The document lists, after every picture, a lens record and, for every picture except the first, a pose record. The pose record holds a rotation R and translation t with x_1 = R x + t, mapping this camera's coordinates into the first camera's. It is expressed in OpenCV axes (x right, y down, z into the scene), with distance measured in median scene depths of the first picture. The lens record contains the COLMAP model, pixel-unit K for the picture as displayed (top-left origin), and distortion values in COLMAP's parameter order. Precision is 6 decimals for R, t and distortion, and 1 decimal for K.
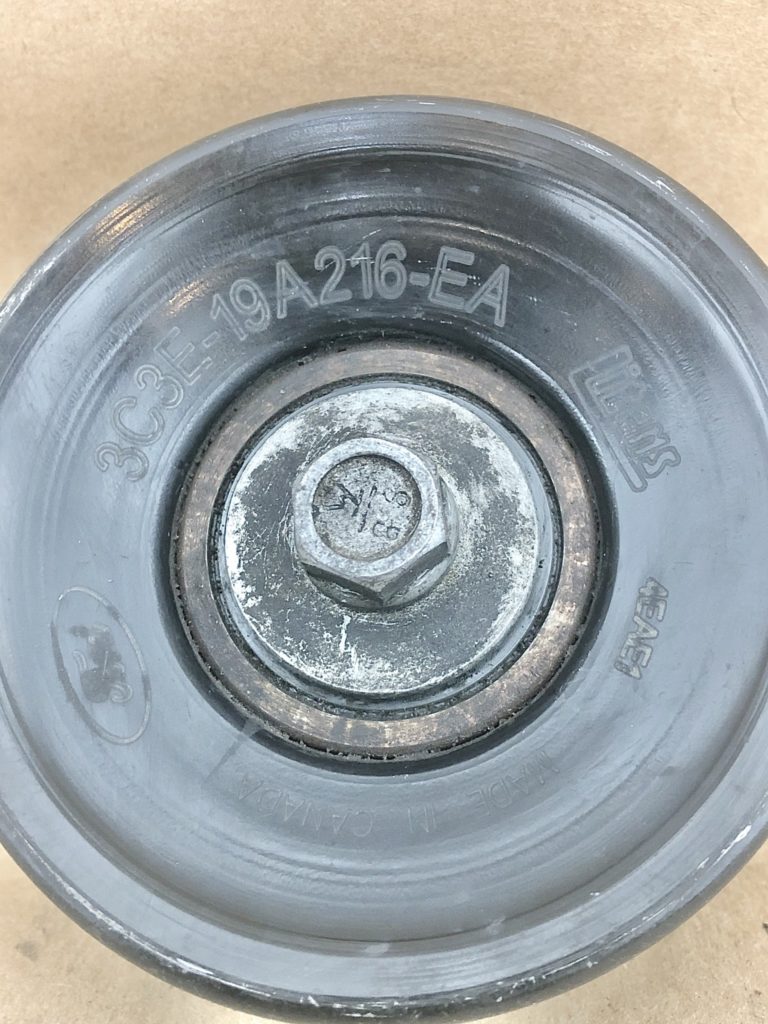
lens RADIAL K [[1189.5, 0, 384.0], [0, 1189.5, 512.0], [0, 0, 1]] dist [0.013338, -0.196346]
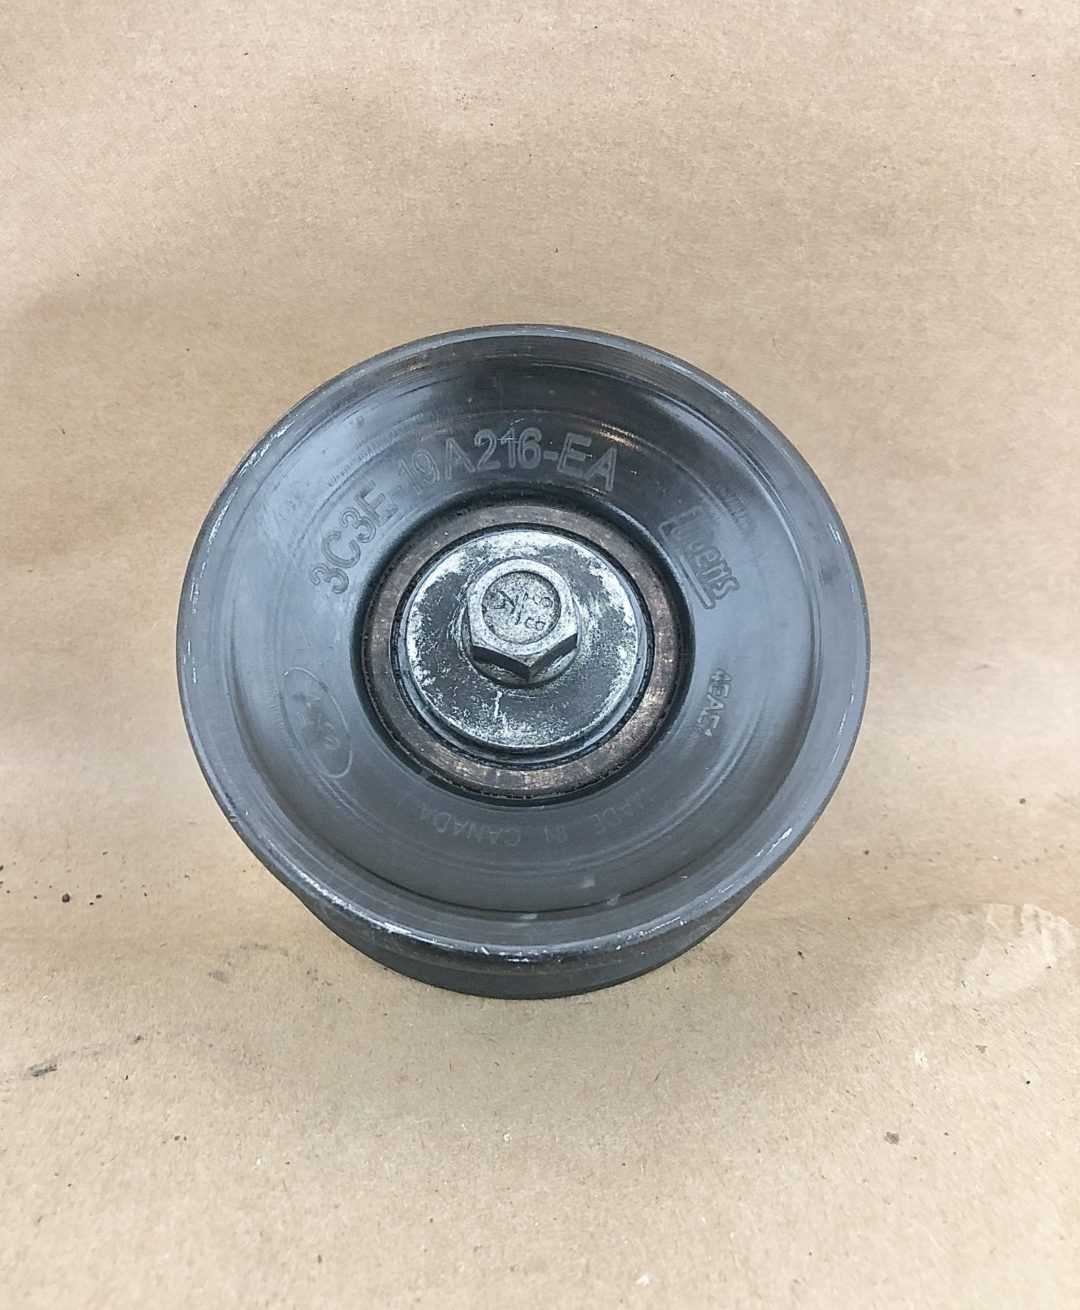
lens RADIAL K [[1326.2, 0, 477.5], [0, 1326.2, 654.3], [0, 0, 1]] dist [-0.001407, -0.000342]
pose [[0.995669, 0.031762, 0.087379, -0.186336], [-0.022342, 0.994035, -0.106750, 0.203272], [-0.090249, 0.104336, 0.990439, -0.496947]]
